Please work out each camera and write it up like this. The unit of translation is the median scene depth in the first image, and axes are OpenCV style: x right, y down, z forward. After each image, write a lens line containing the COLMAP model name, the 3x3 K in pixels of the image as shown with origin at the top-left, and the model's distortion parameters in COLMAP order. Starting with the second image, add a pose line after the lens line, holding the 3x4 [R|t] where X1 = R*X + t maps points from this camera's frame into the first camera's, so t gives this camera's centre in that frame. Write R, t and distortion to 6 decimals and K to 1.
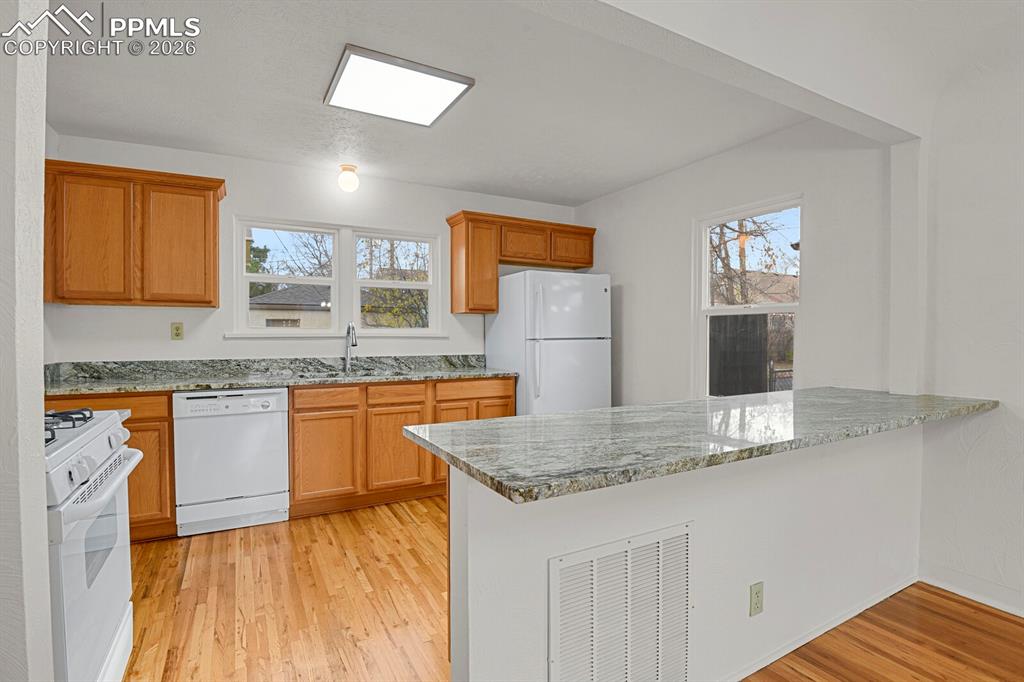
lens RADIAL K [[504.8, 0, 526.7], [0, 504.8, 342.4], [0, 0, 1]] dist [-0.027603, -0.001681]
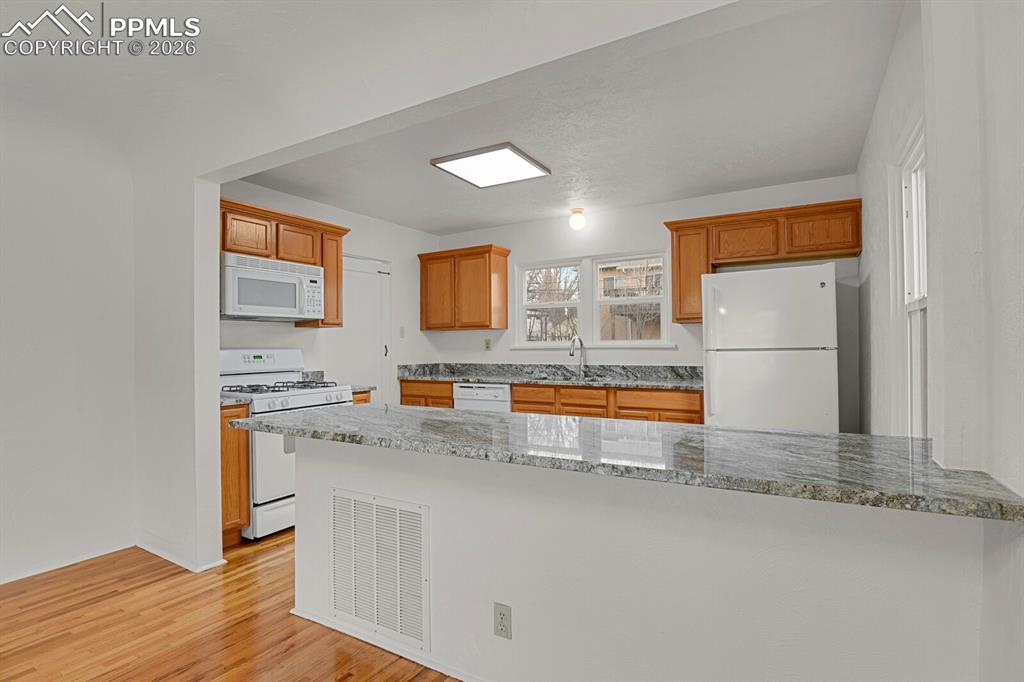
lens RADIAL K [[504.8, 0, 513.1], [0, 504.8, 345.6], [0, 0, 1]] dist [-0.027603, -0.001681]
pose [[0.496016, -0.007920, -0.868278, 0.674250], [-0.003907, 0.999928, -0.011353, -0.003143], [0.868305, 0.009023, 0.495949, 0.271347]]
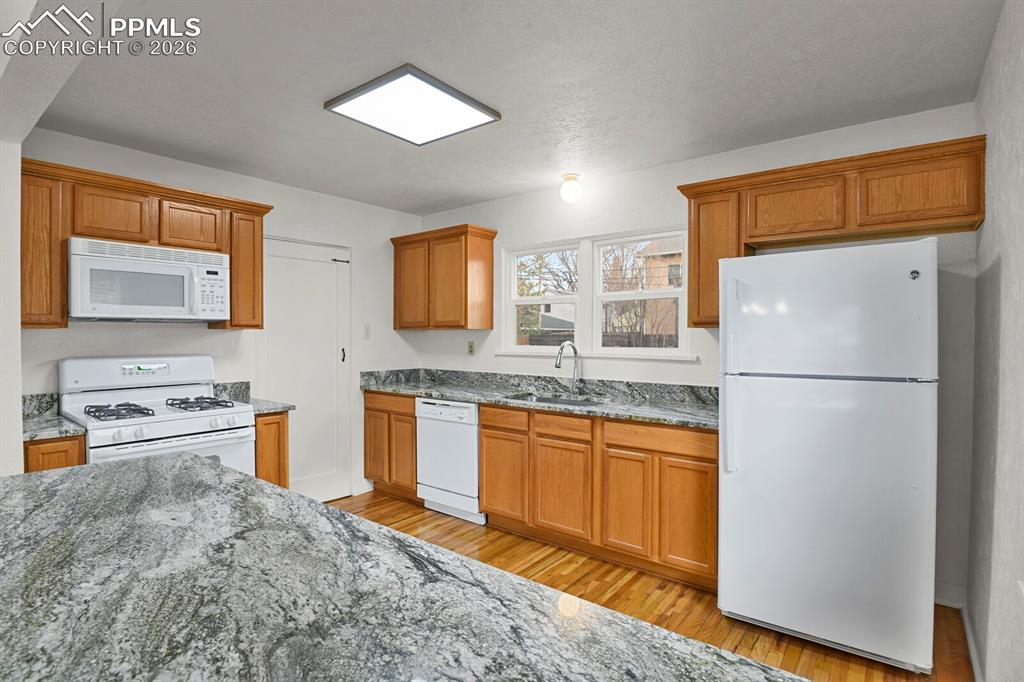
lens RADIAL K [[504.8, 0, 518.9], [0, 504.8, 342.6], [0, 0, 1]] dist [-0.027603, -0.001681]
pose [[0.380329, 0.013152, -0.924758, 0.509911], [-0.016049, 0.999842, 0.007619, -0.047070], [0.924712, 0.011944, 0.380480, 0.590850]]
